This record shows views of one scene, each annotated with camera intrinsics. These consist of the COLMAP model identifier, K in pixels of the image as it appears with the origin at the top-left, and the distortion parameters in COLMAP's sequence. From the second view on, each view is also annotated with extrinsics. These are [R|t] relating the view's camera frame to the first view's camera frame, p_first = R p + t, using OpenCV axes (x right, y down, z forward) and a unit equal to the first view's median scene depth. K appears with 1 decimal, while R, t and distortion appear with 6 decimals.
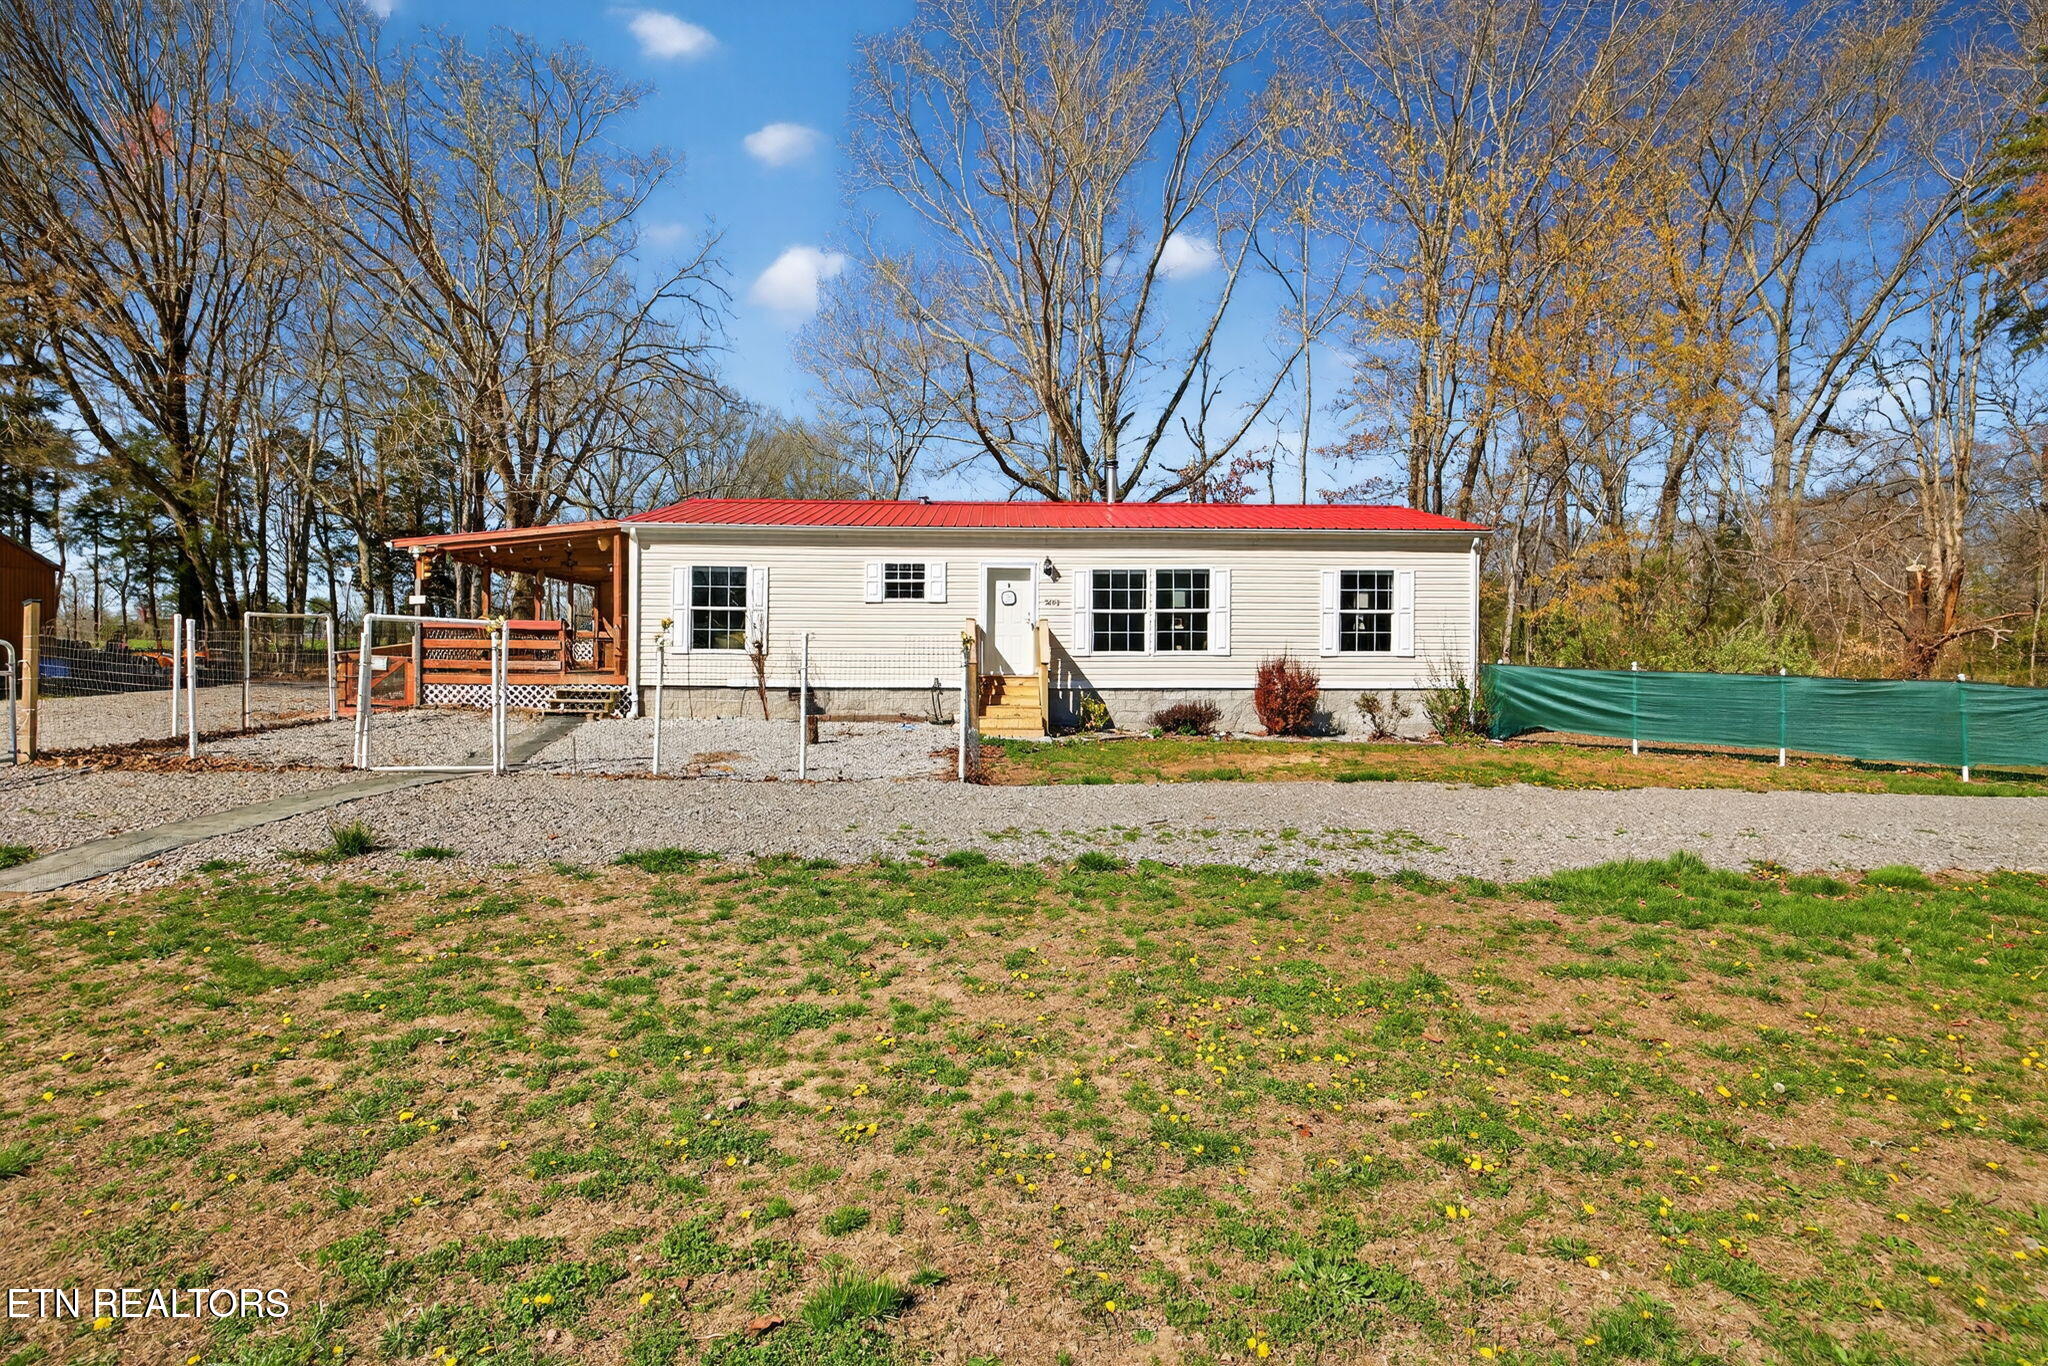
lens RADIAL K [[1091.5, 0, 1031.8], [0, 1091.5, 671.6], [0, 0, 1]] dist [-0.017257, -0.002100]
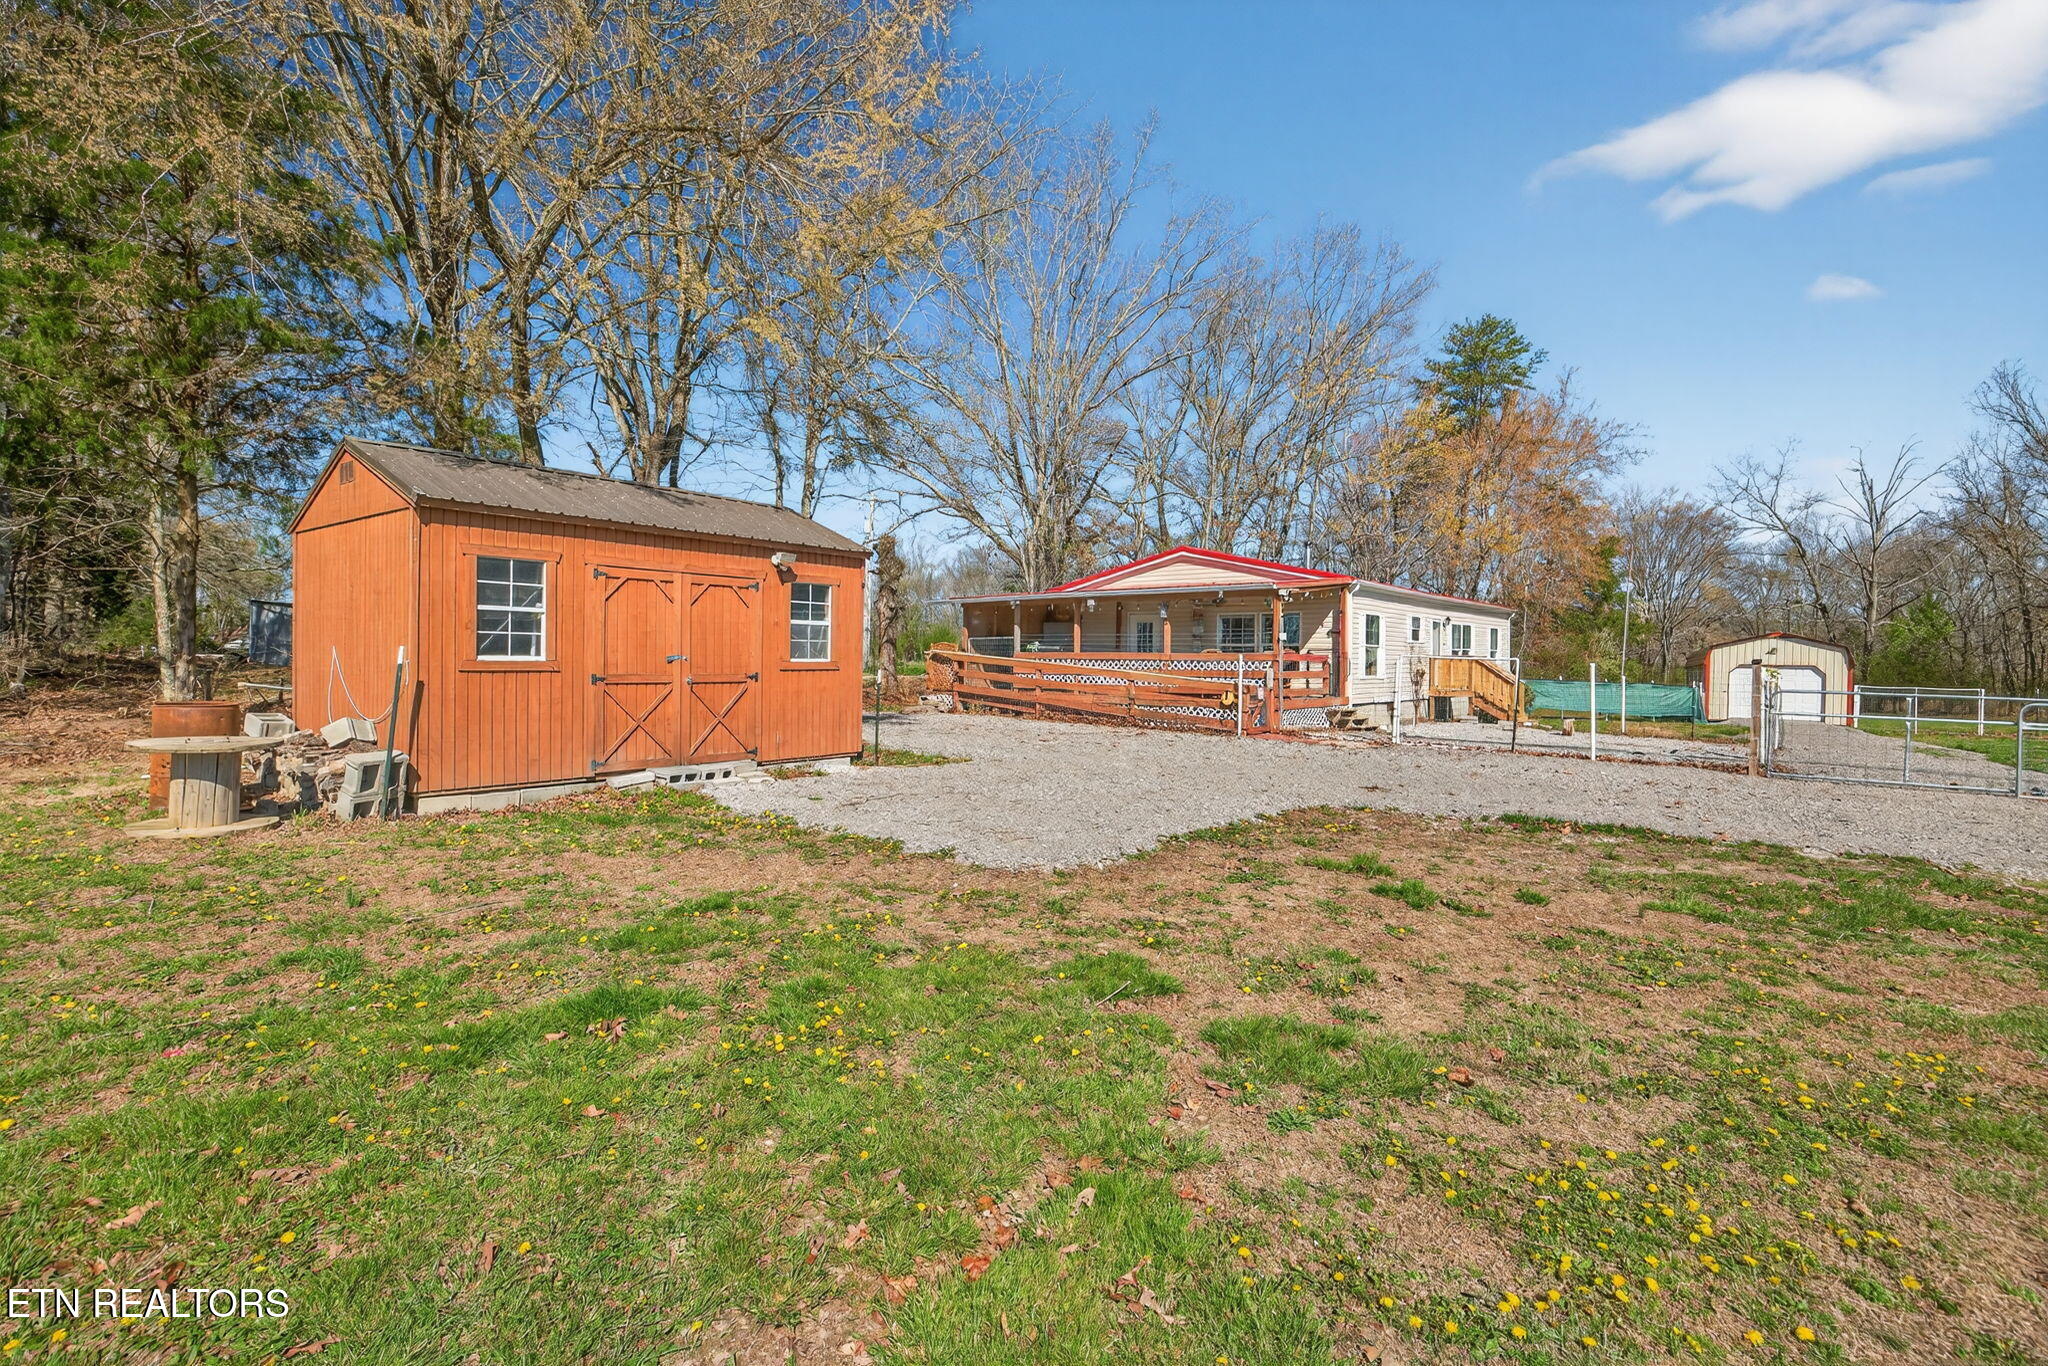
lens RADIAL K [[964.4, 0, 1026.9], [0, 964.4, 652.3], [0, 0, 1]] dist [-0.016204, 0.003197]
pose [[0.655791, 0.003754, 0.754933, -1.464922], [0.001683, 0.999978, -0.006434, -0.042726], [-0.754940, 0.005490, 0.655771, 0.536459]]
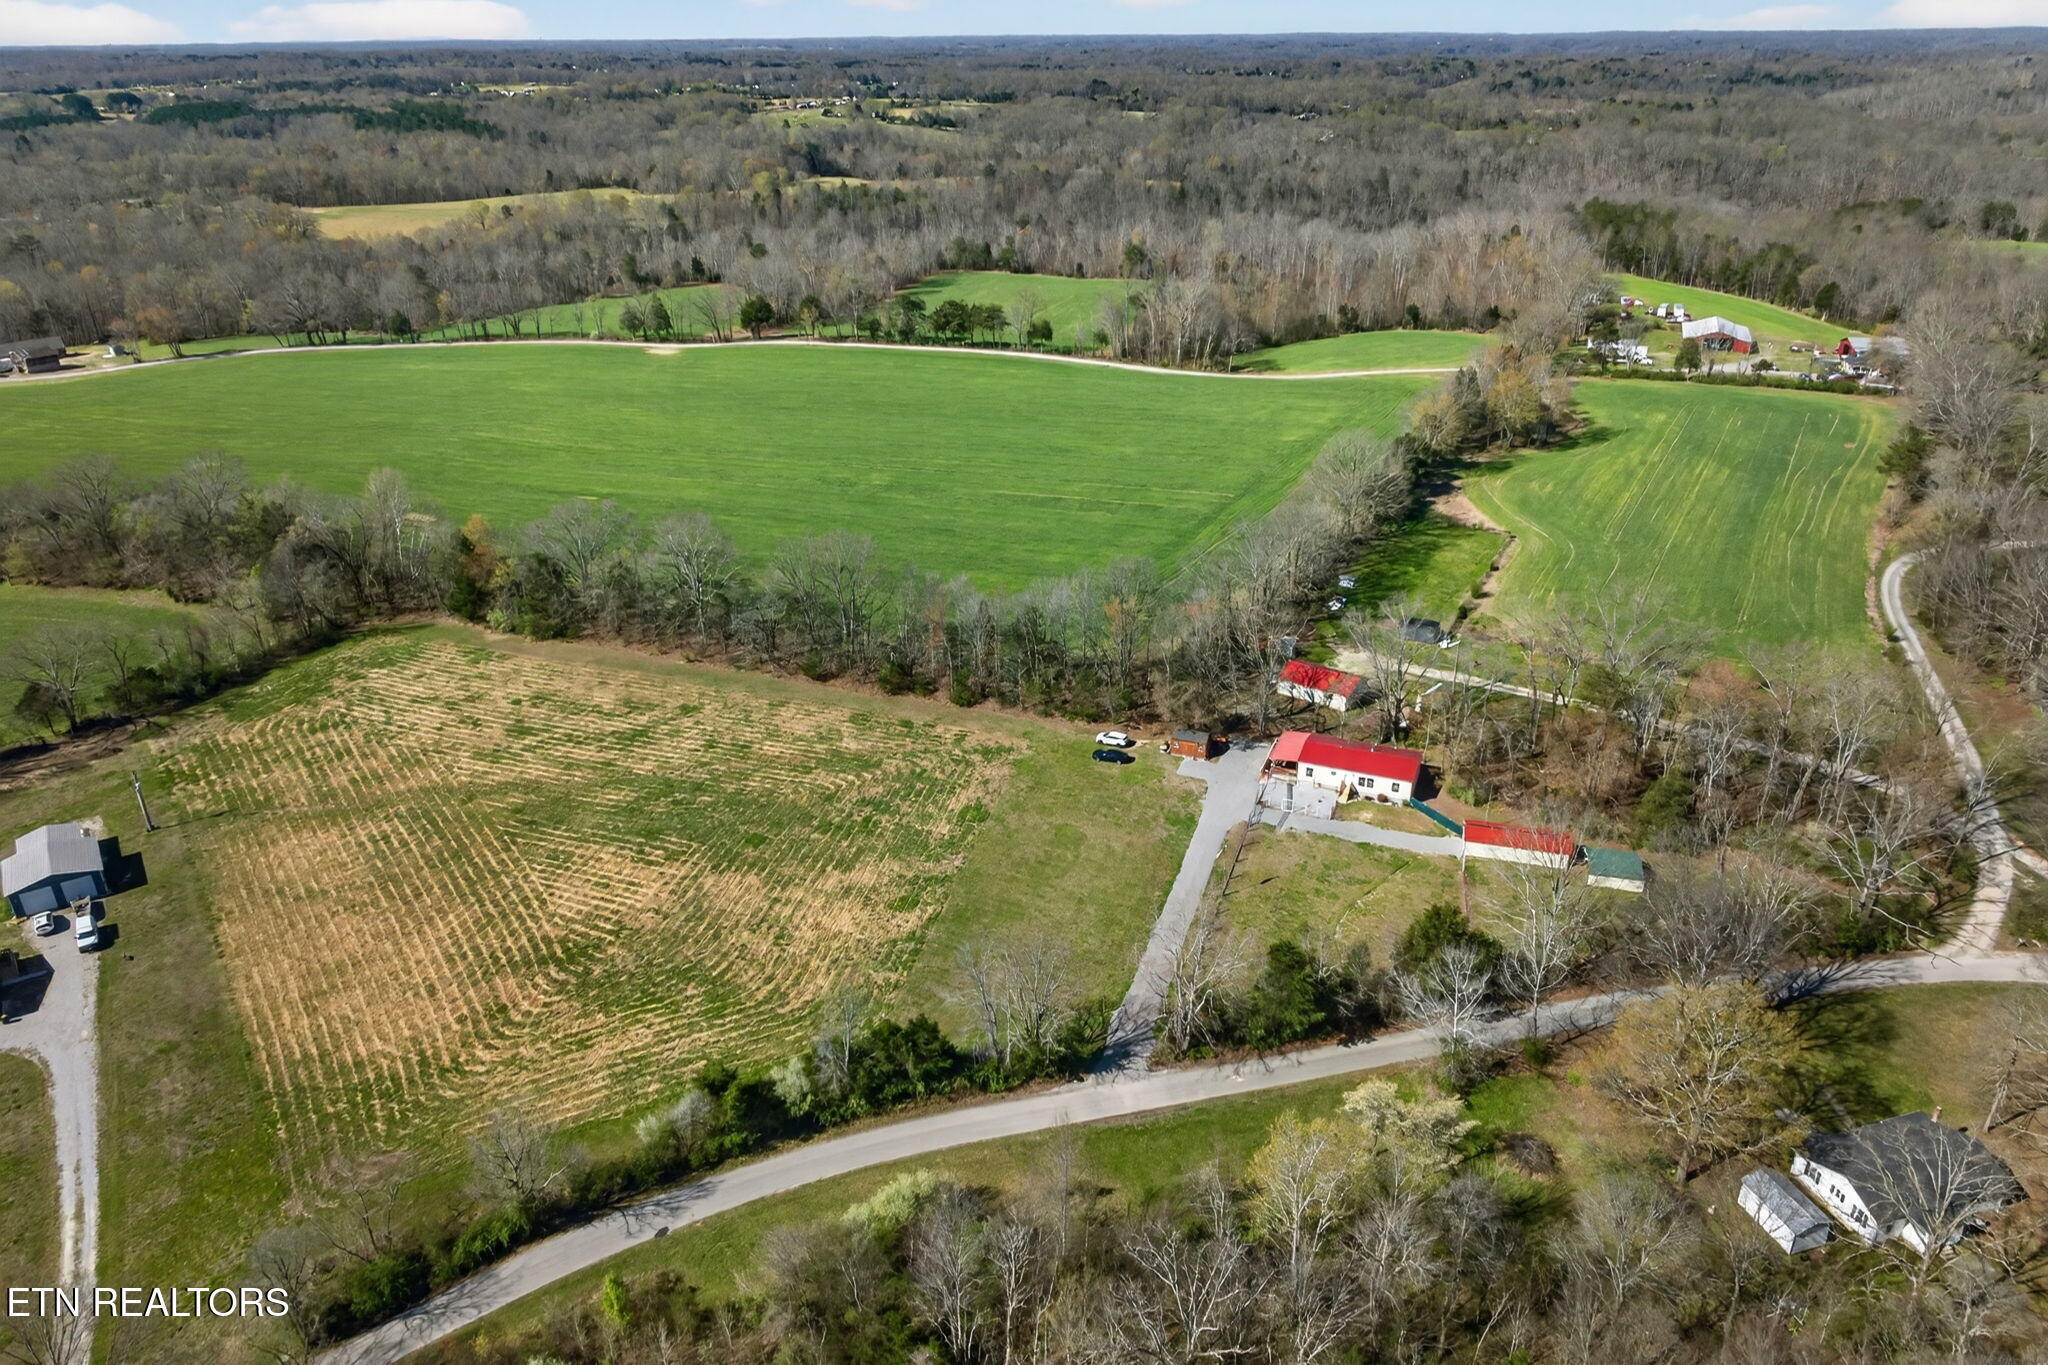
lens RADIAL K [[1387.9, 0, 1016.1], [0, 1387.9, 682.4], [0, 0, 1]] dist [0.003943, -0.011320]
pose [[0.910009, 0.163406, -0.381028, 1.452657], [0.011896, 0.908380, 0.417977, -4.736843], [0.414418, -0.384895, 0.824690, -7.668571]]
